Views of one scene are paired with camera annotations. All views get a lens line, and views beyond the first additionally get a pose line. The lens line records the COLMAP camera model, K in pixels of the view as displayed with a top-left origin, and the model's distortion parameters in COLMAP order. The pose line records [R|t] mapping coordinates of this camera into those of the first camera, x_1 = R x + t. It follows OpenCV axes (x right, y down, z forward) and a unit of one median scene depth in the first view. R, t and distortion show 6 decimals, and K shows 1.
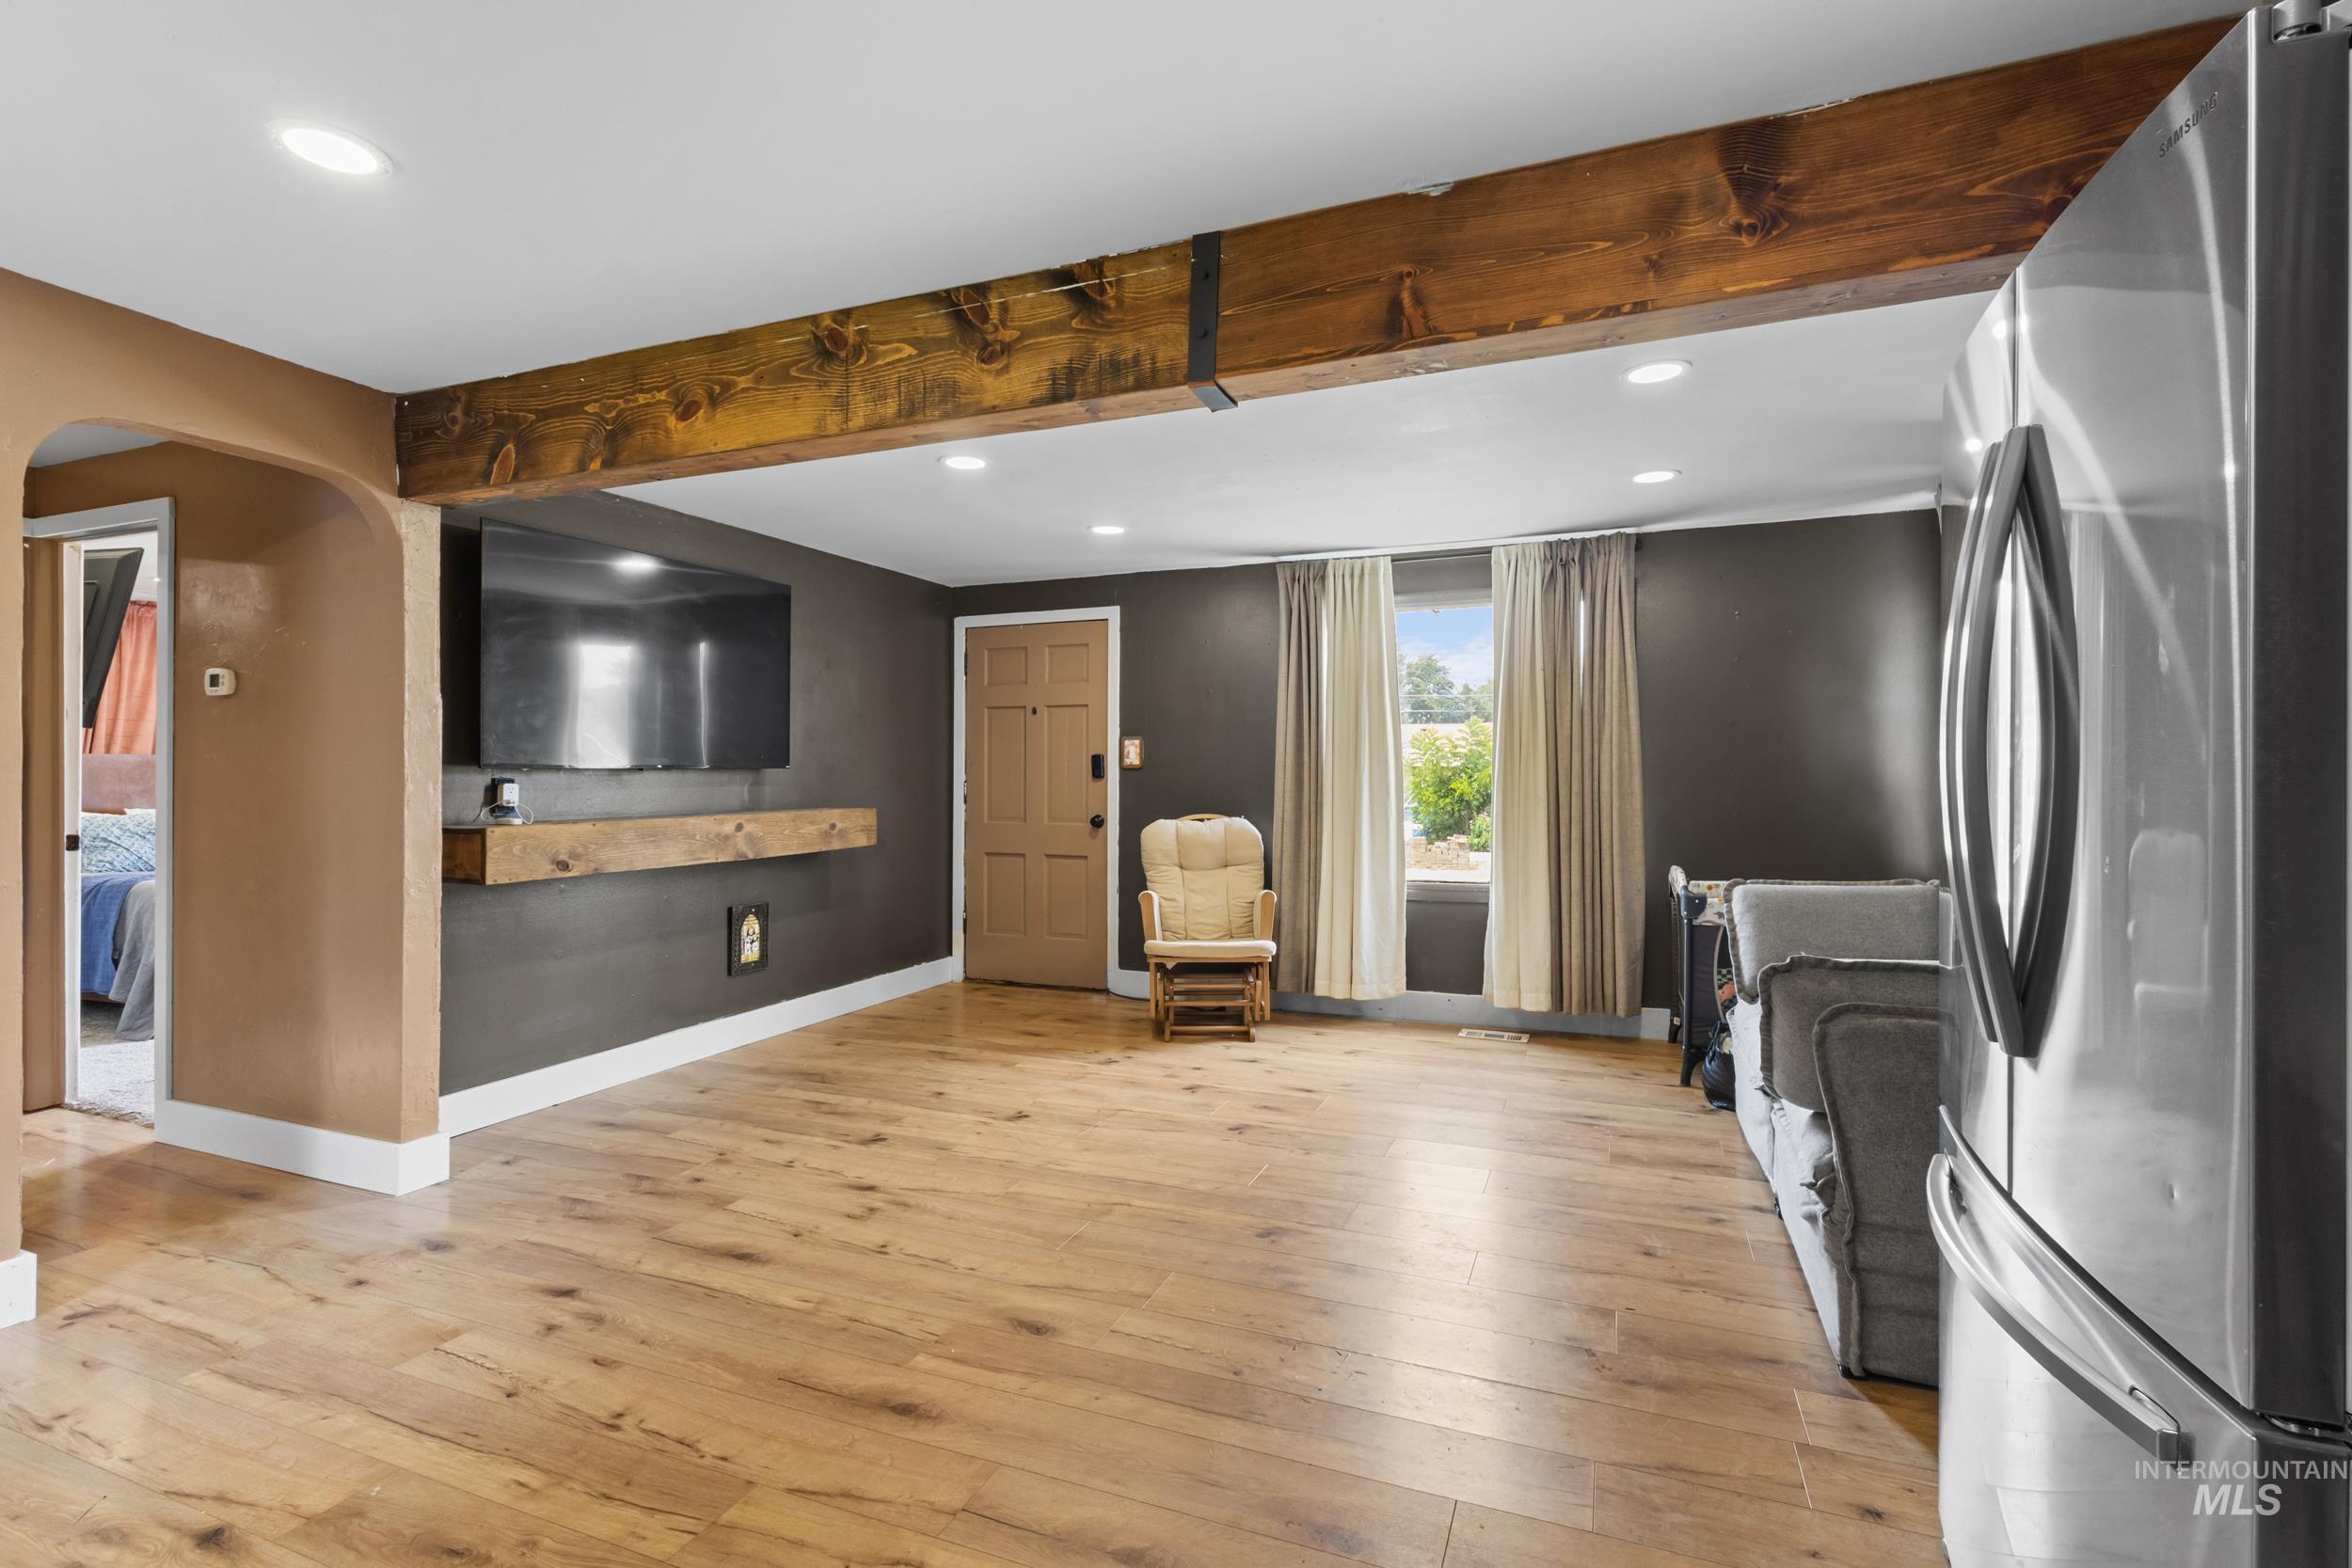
lens RADIAL K [[1101.6, 0, 1161.9], [0, 1101.6, 784.6], [0, 0, 1]] dist [0.013616, -0.002347]
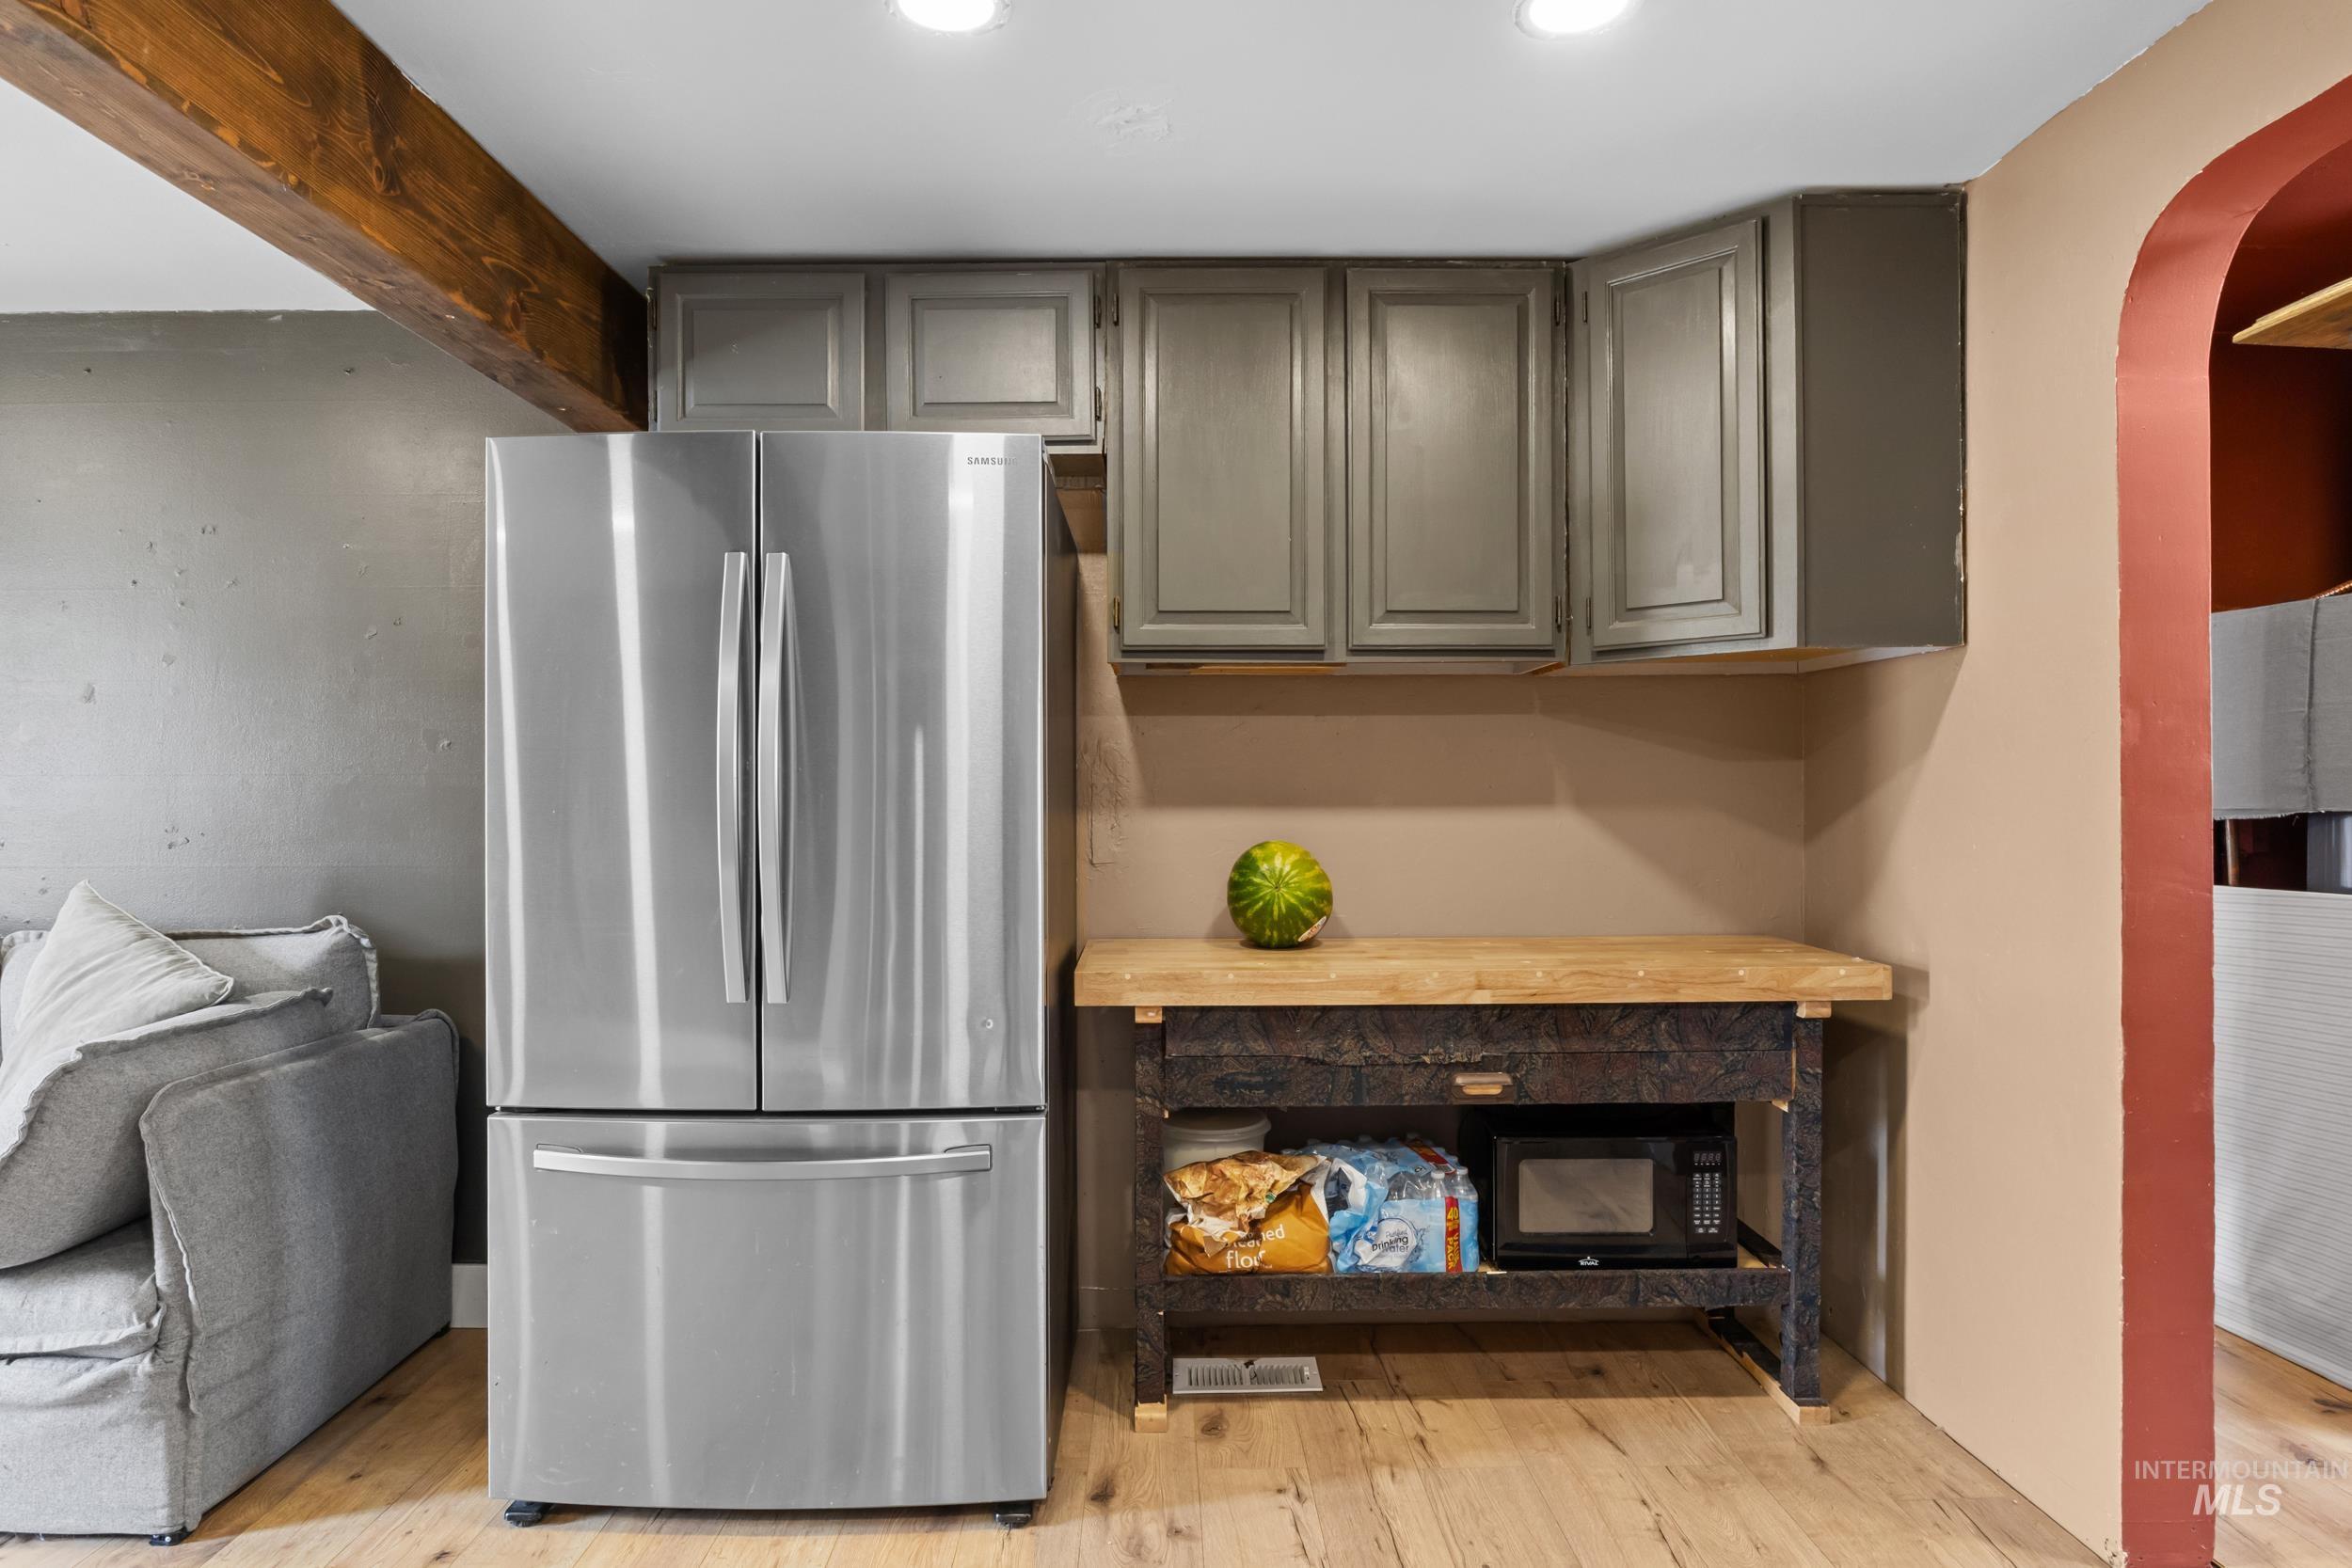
lens RADIAL K [[1331.2, 0, 1181.9], [0, 1331.2, 801.8], [0, 0, 1]] dist [-0.012849, -0.002361]
pose [[-0.404508, -0.001216, 0.914534, -0.314925], [0.007735, 0.999959, 0.004751, -0.004780], [-0.914502, 0.008996, -0.404482, 0.400906]]
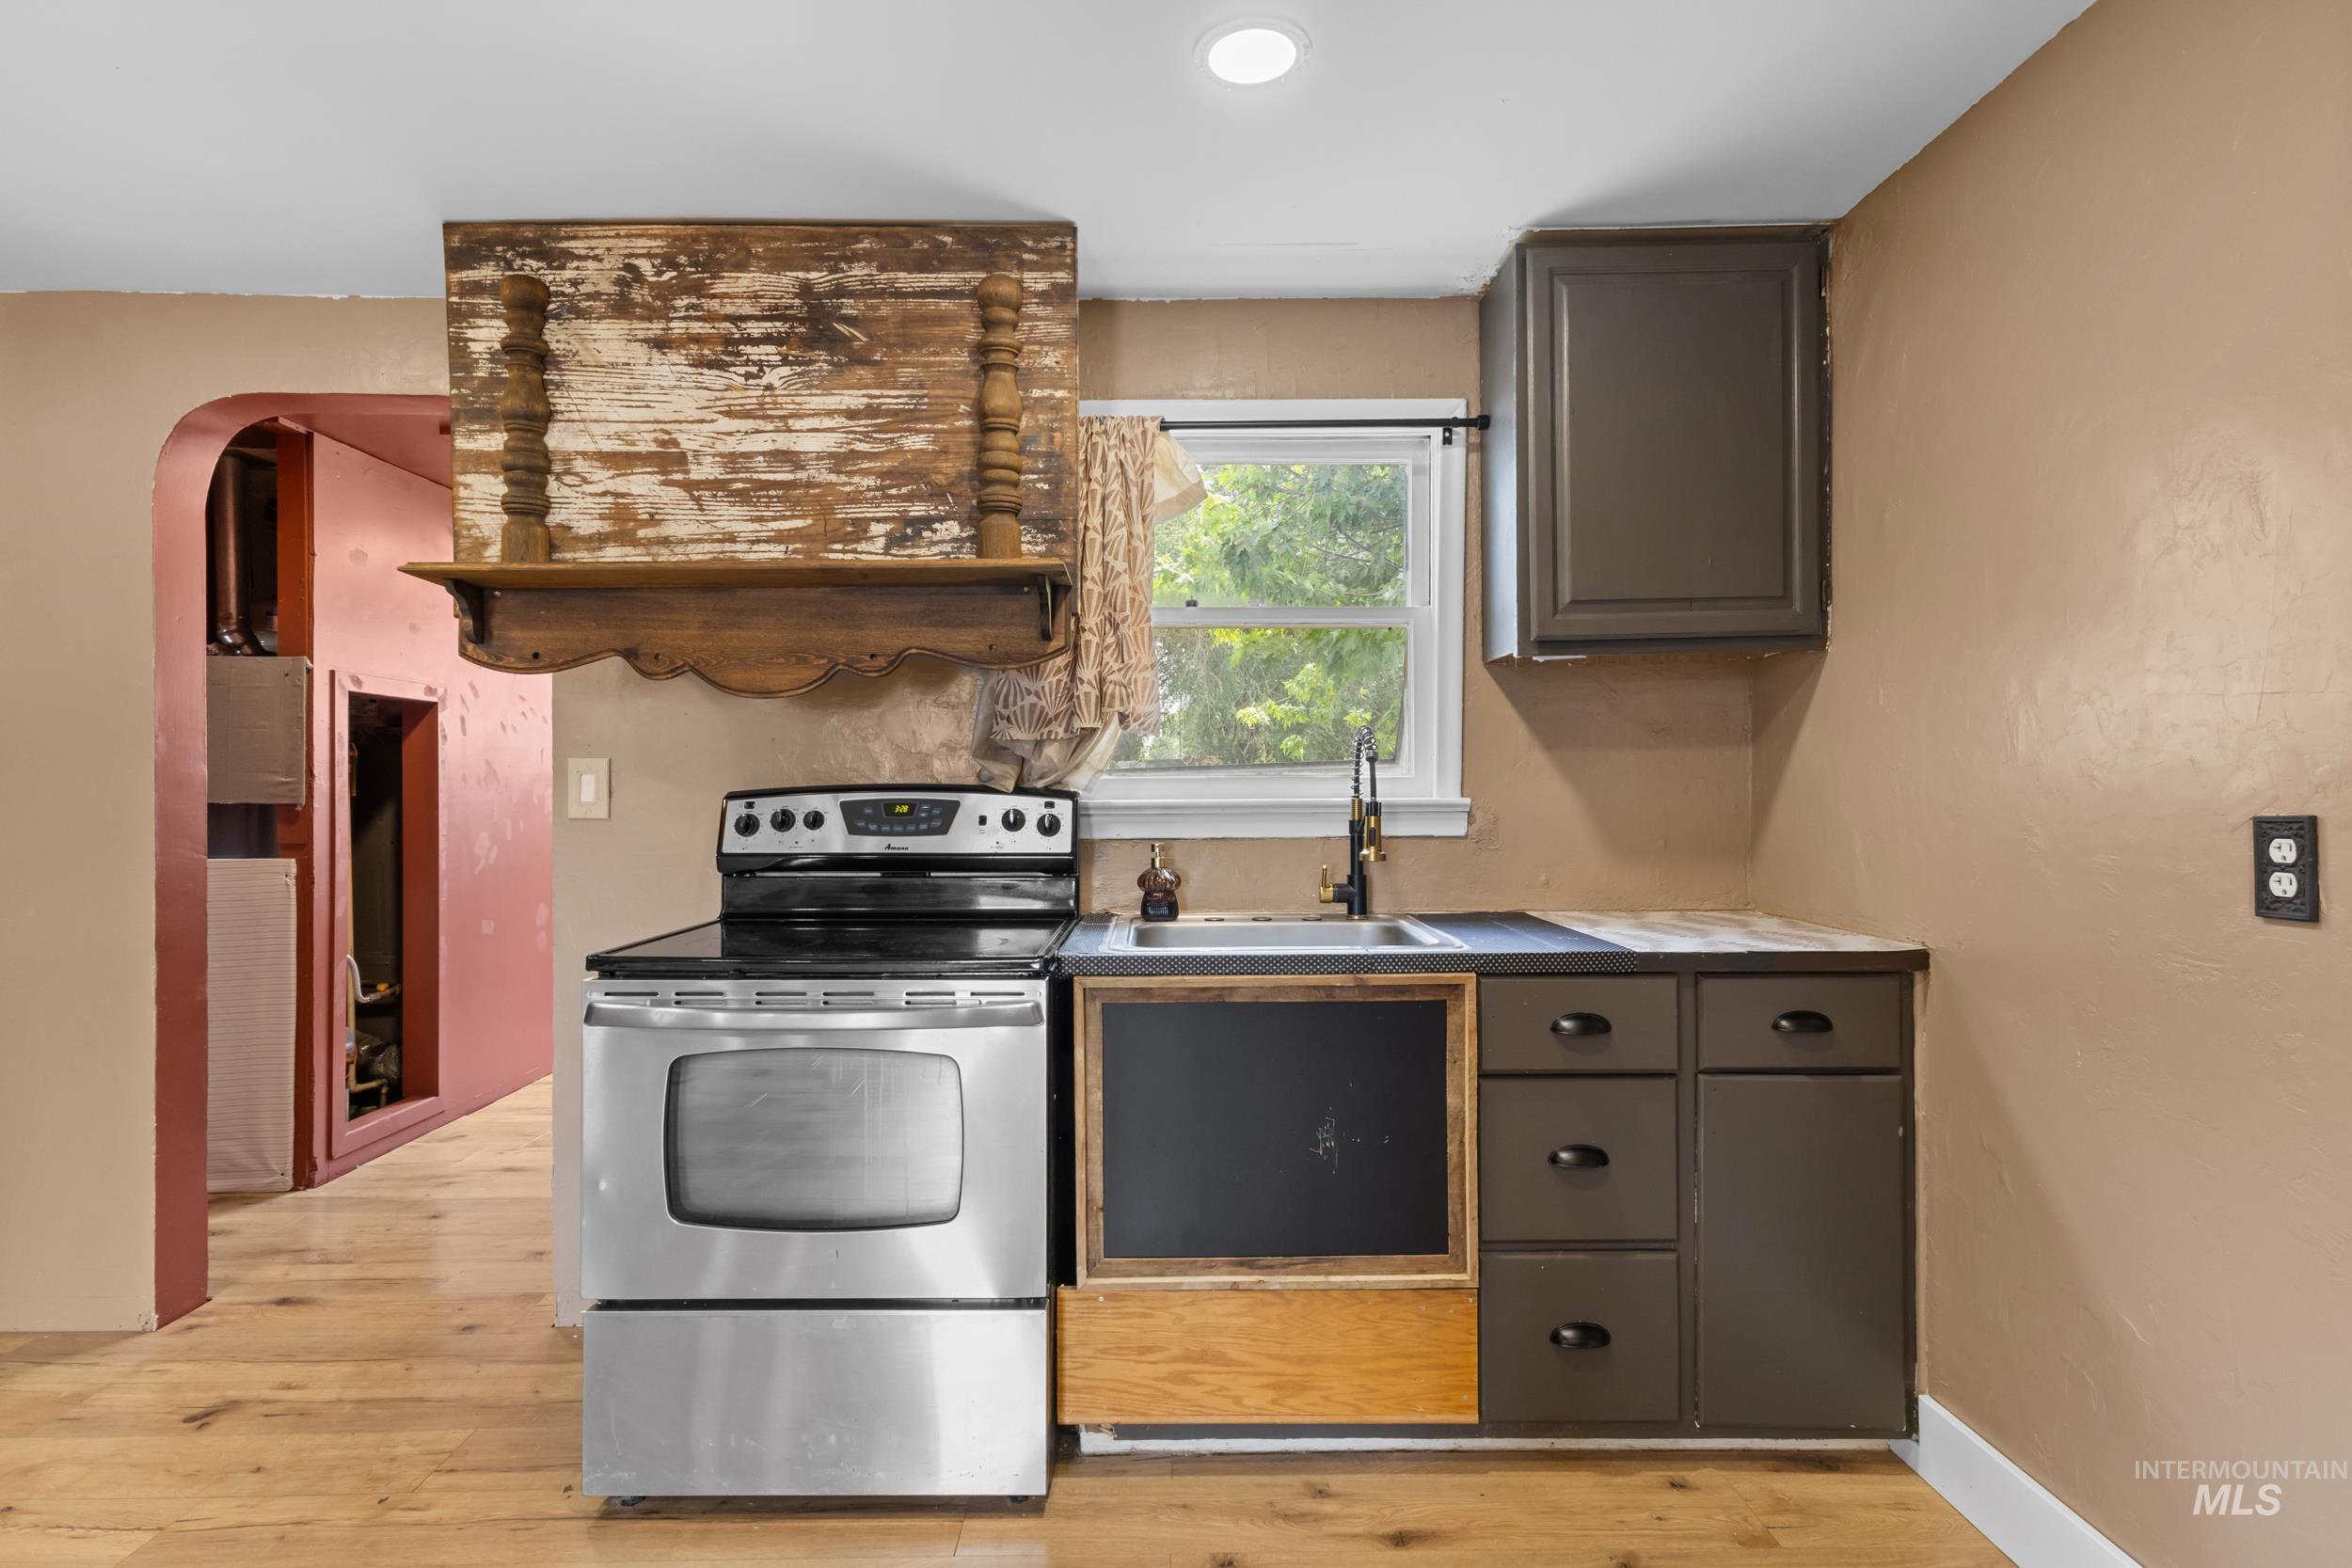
lens RADIAL K [[1165.6, 0, 1161.0], [0, 1165.6, 785.8], [0, 0, 1]] dist [0.007946, -0.001270]
pose [[-0.916465, 0.002553, -0.400106, -0.247260], [0.001132, 0.999992, 0.003788, -0.006958], [0.400112, 0.003019, -0.916461, 0.698969]]
